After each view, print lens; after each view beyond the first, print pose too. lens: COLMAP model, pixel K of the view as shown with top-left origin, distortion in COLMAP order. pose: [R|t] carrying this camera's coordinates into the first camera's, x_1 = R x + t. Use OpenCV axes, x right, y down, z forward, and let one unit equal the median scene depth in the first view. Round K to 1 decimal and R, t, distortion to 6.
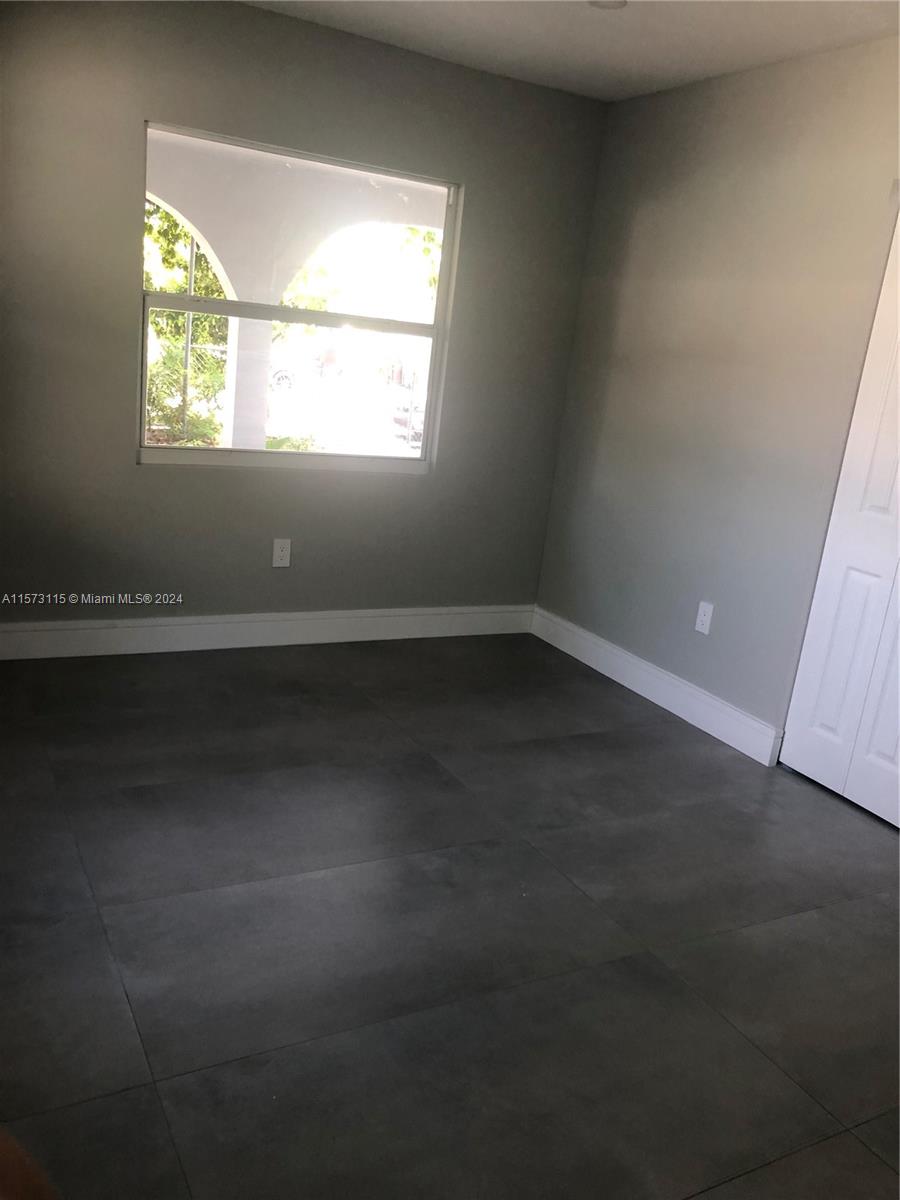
lens RADIAL K [[978.1, 0, 451.8], [0, 978.1, 600.3], [0, 0, 1]] dist [0.026377, -0.019680]
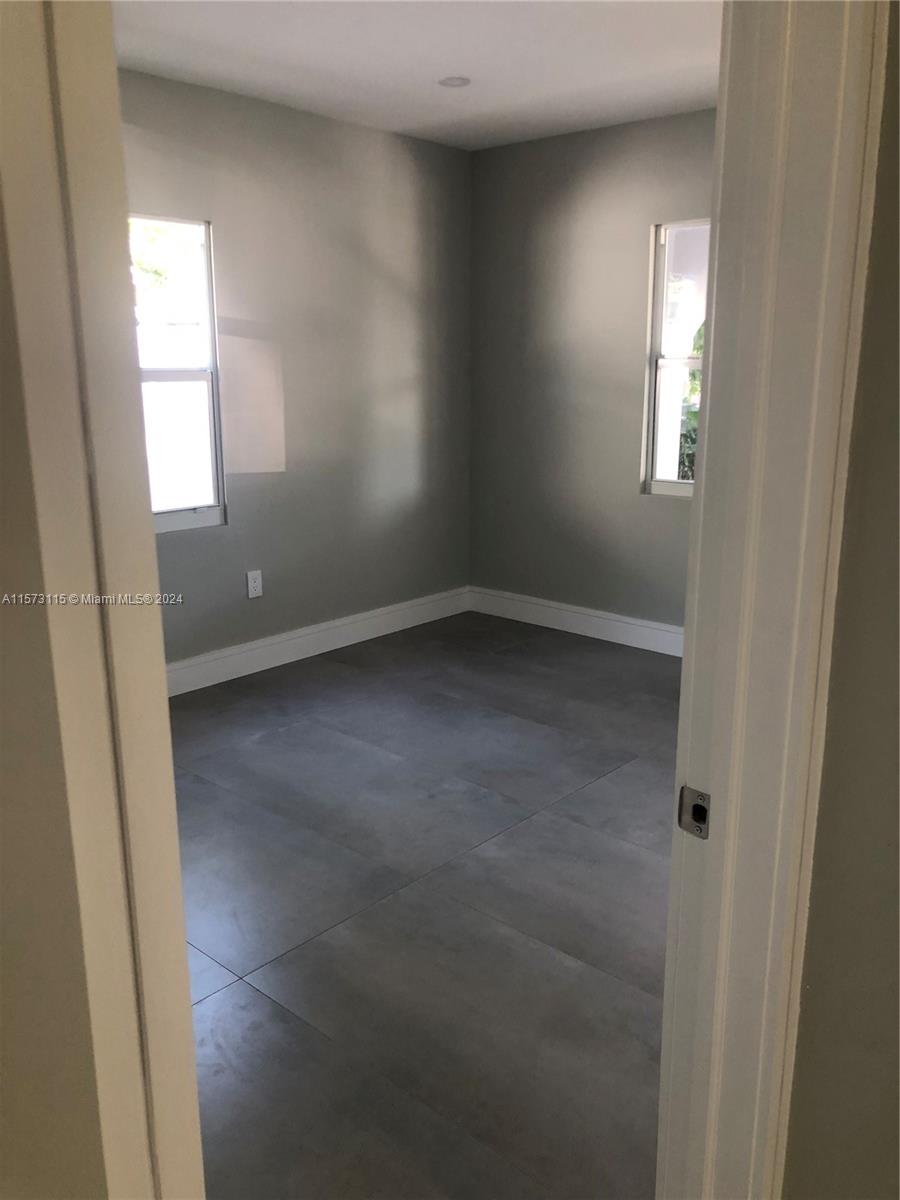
lens RADIAL K [[978.1, 0, 449.0], [0, 978.1, 600.5], [0, 0, 1]] dist [0.026377, -0.019680]
pose [[0.327629, 0.118323, -0.937368, 1.058945], [-0.209793, 0.976470, 0.049932, -0.021470], [0.921220, 0.180294, 0.344743, 0.496743]]
